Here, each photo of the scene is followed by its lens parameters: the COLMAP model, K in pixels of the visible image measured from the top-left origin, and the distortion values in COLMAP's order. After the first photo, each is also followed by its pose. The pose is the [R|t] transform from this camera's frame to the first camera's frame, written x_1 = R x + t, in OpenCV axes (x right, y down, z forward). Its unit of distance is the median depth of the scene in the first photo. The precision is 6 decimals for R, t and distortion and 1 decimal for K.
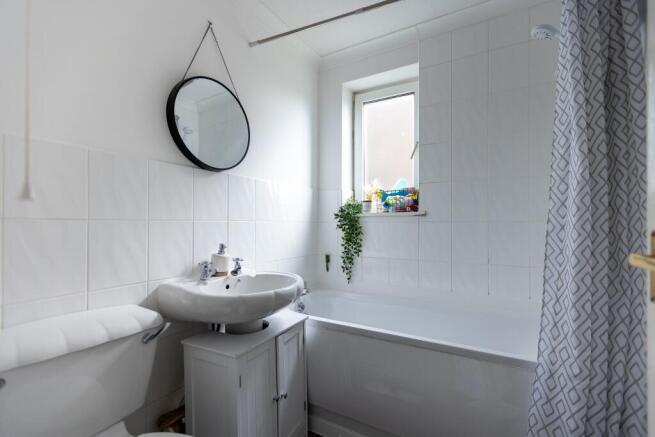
lens RADIAL K [[298.6, 0, 329.1], [0, 298.6, 216.8], [0, 0, 1]] dist [-0.003805, -0.000971]
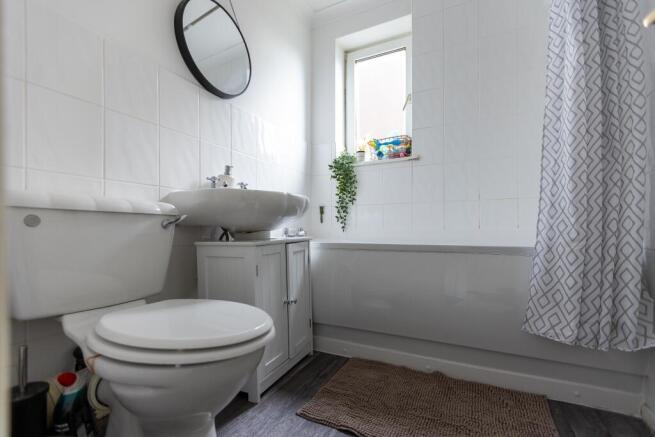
lens RADIAL K [[298.6, 0, 320.9], [0, 298.6, 223.5], [0, 0, 1]] dist [-0.003805, -0.000971]
pose [[0.998654, -0.002845, 0.051780, -0.108934], [0.002440, 0.999966, 0.007893, 0.319108], [-0.051801, -0.007756, 0.998627, -0.033936]]
